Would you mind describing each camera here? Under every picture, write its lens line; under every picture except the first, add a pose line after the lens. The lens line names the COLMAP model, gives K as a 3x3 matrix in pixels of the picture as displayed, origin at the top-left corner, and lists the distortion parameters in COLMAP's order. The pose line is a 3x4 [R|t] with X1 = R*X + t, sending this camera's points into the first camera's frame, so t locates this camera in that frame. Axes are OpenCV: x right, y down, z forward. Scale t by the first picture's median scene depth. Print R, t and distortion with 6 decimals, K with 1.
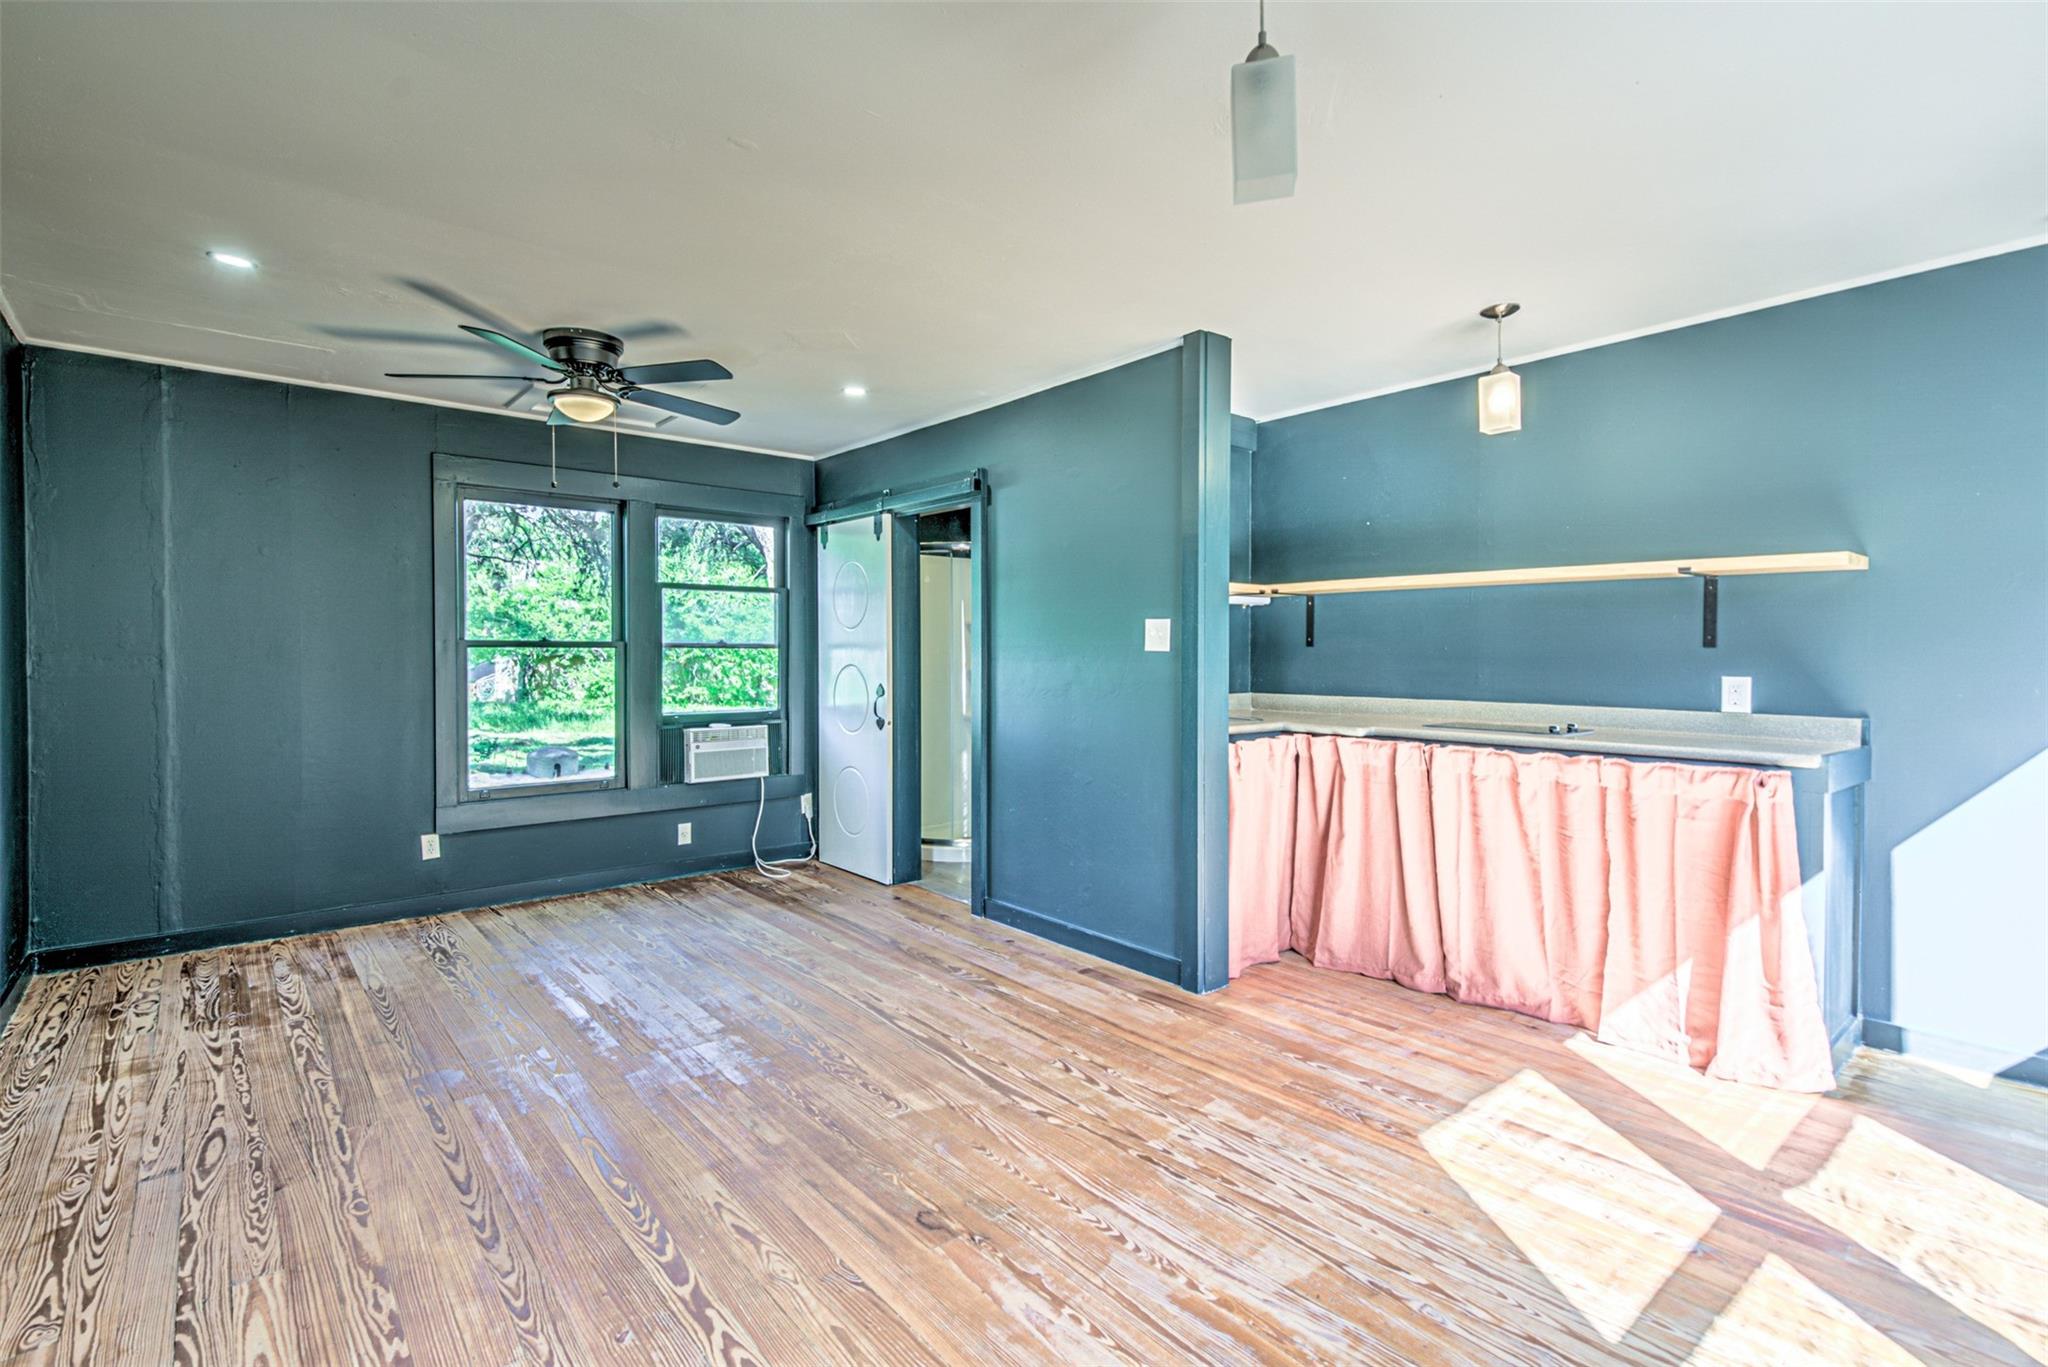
lens RADIAL K [[953.2, 0, 1001.7], [0, 953.2, 665.7], [0, 0, 1]] dist [0.018958, -0.000603]
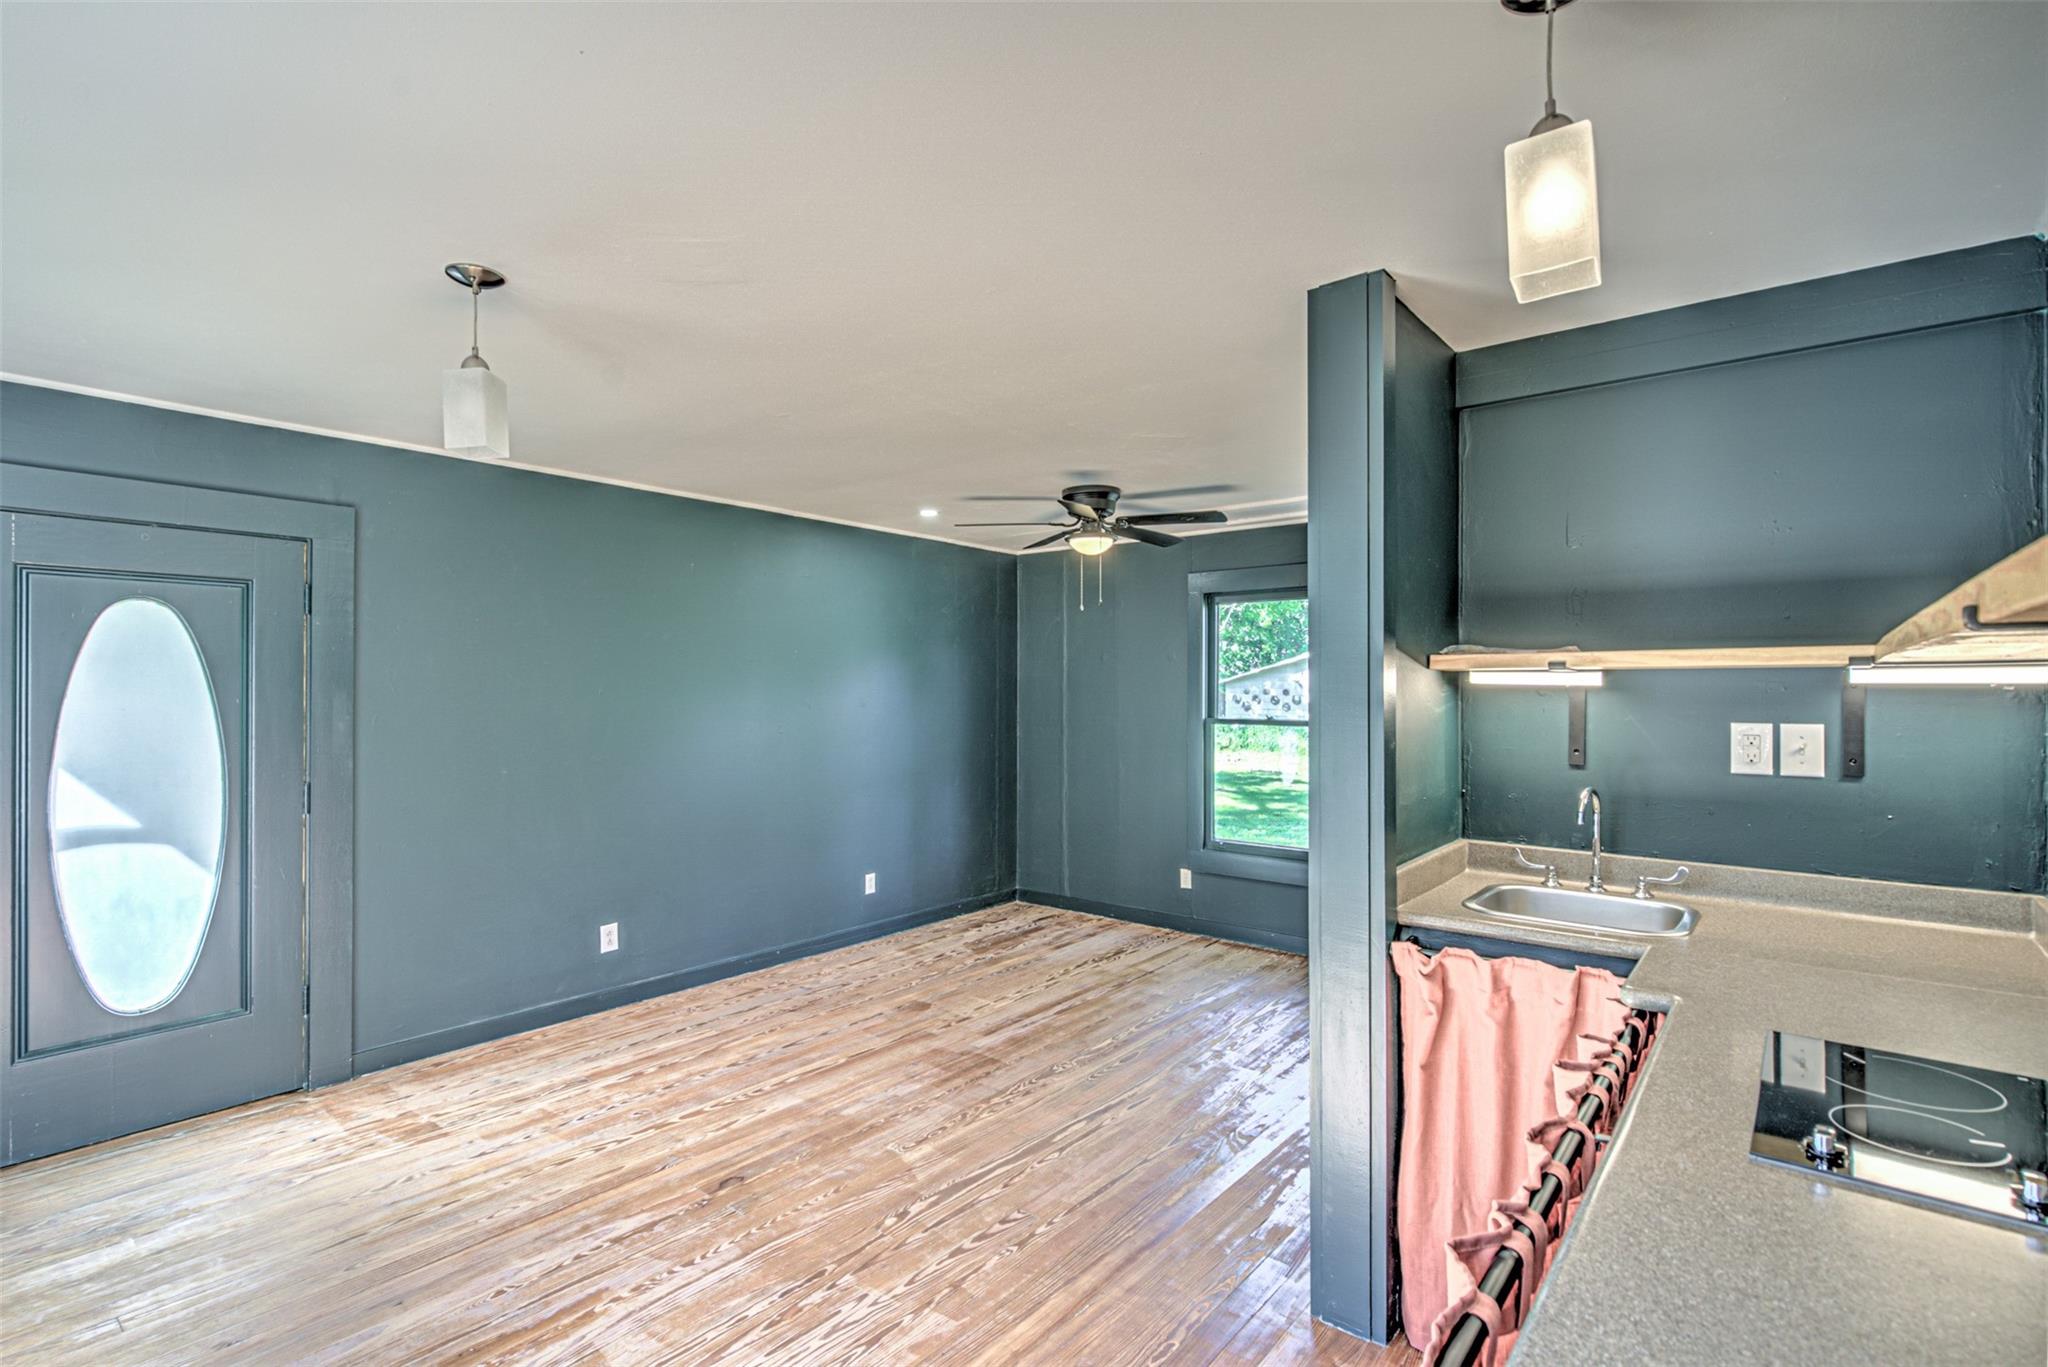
lens RADIAL K [[979.6, 0, 1024.0], [0, 979.6, 683.5], [0, 0, 1]] dist [0.004377, -0.000481]
pose [[0.190518, -0.004417, -0.981674, 0.818076], [-0.014602, 0.999866, -0.007333, -0.073970], [0.981575, 0.015732, 0.190428, 0.674176]]
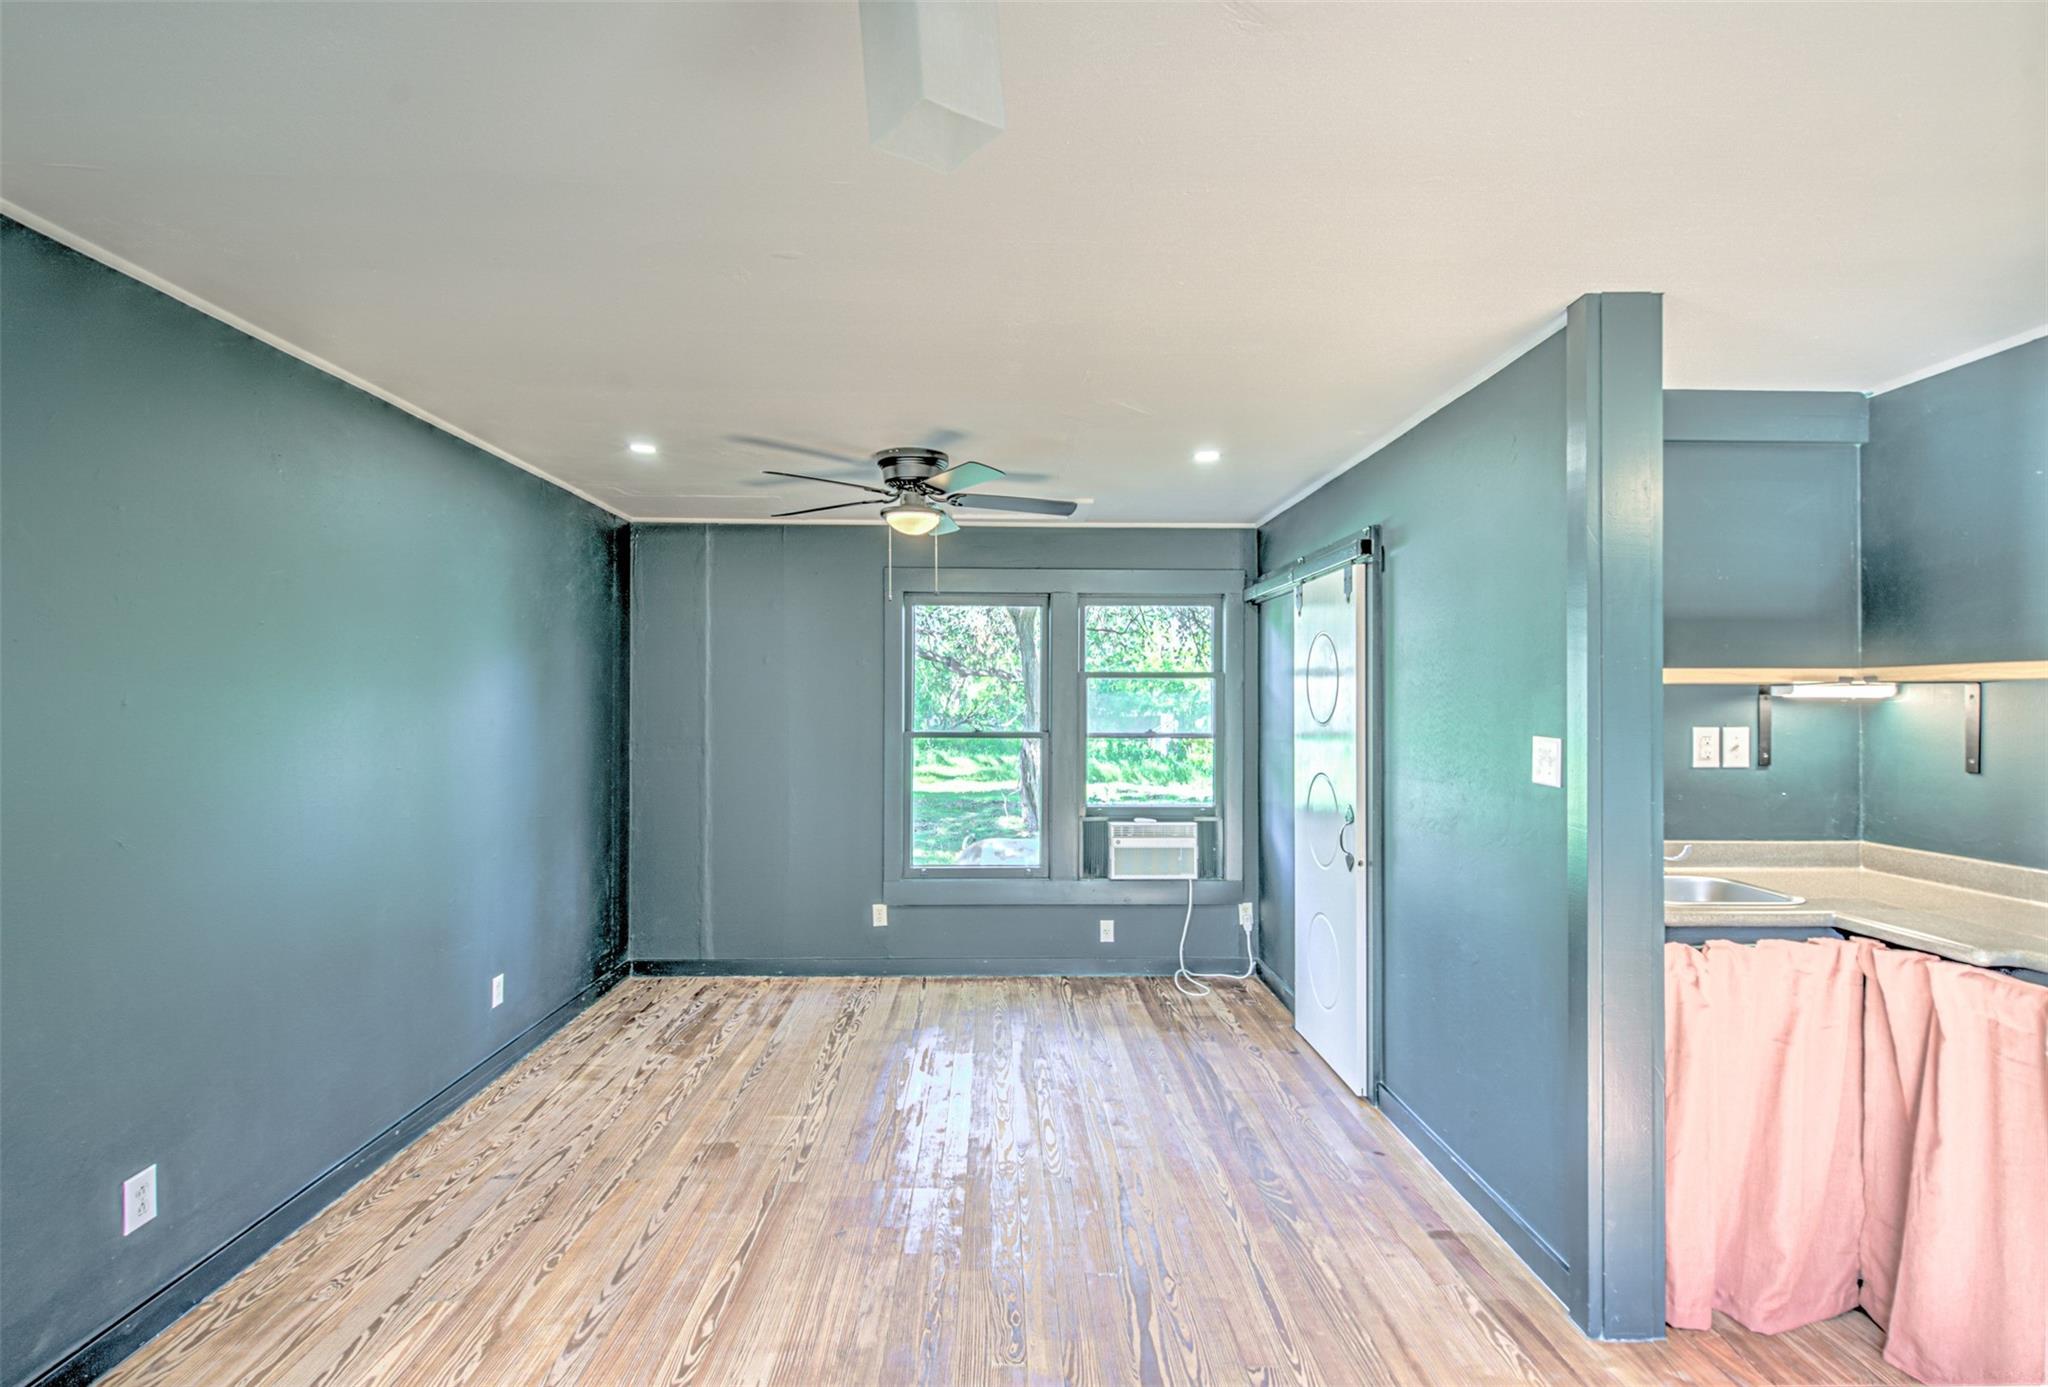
lens RADIAL K [[978.9, 0, 1024.0], [0, 978.9, 693.5], [0, 0, 1]] dist [0.010830, -0.007544]
pose [[0.786409, -0.001578, -0.617704, 0.312052], [-0.011134, 0.999798, -0.016729, -0.067408], [0.617606, 0.020033, 0.786233, 0.247642]]
